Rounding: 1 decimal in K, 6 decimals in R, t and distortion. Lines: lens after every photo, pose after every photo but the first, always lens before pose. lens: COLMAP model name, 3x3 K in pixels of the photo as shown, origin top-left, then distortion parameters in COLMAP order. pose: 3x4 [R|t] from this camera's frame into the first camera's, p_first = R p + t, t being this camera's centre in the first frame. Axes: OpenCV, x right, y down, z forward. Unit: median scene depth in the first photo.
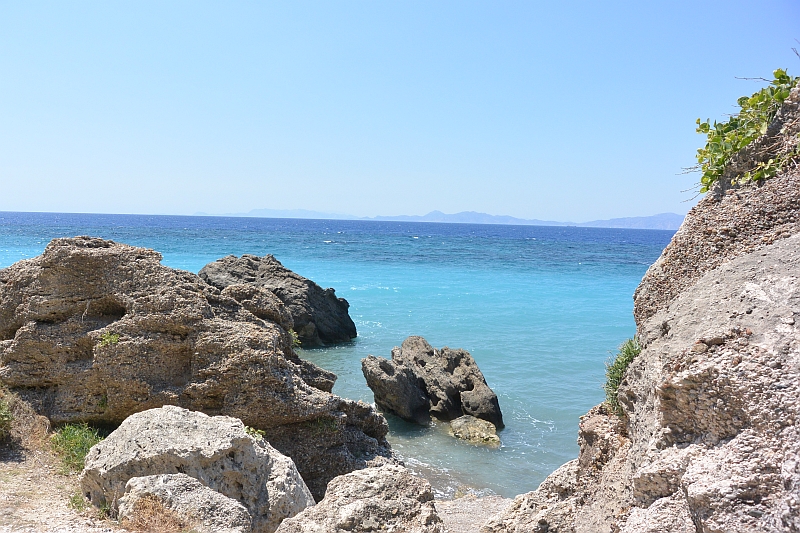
lens RADIAL K [[641.4, 0, 385.0], [0, 641.4, 267.6], [0, 0, 1]] dist [-0.095270, 0.049867]
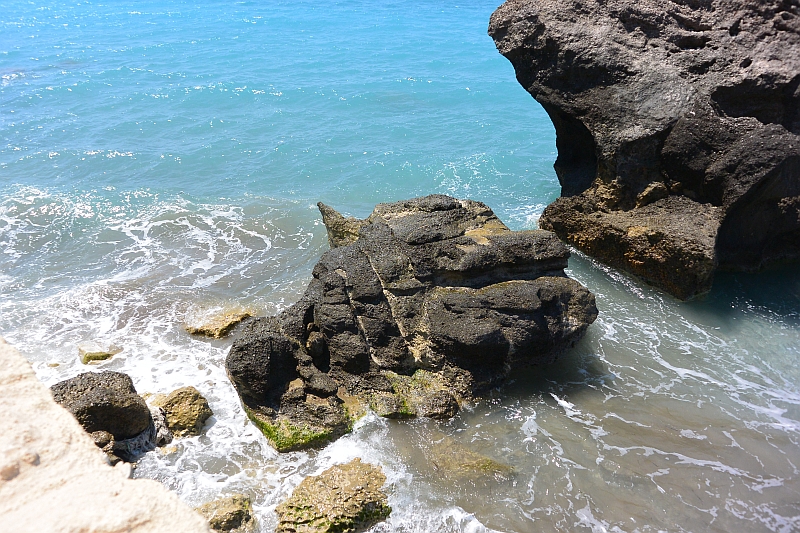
lens RADIAL K [[641.4, 0, 398.7], [0, 641.4, 267.5], [0, 0, 1]] dist [-0.095270, 0.049867]
pose [[0.994352, 0.026616, -0.102740, -0.620725], [0.014241, 0.925829, 0.377673, 0.009173], [0.105172, -0.377003, 0.920221, 1.341842]]
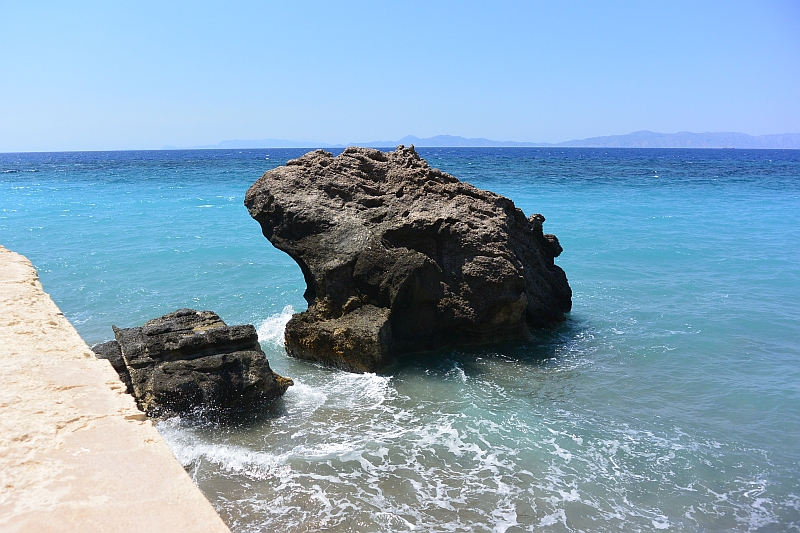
lens RADIAL K [[627.0, 0, 393.9], [0, 627.0, 264.6], [0, 0, 1]] dist [-0.070120, -0.004292]
pose [[0.998298, -0.041836, 0.040633, -0.425896], [0.037297, 0.993594, 0.106677, 0.031485], [-0.044835, -0.104980, 0.993463, 1.116647]]
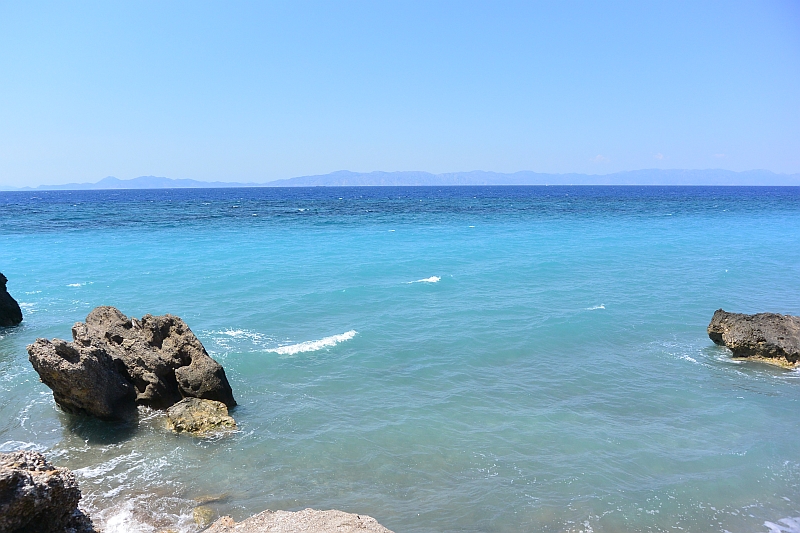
lens RADIAL K [[641.4, 0, 391.5], [0, 641.4, 268.3], [0, 0, 1]] dist [-0.095270, 0.049867]
pose [[0.878069, -0.100342, 0.467896, 0.002586], [0.075240, 0.994556, 0.072089, 0.037458], [-0.472582, -0.028095, 0.880839, 0.202990]]
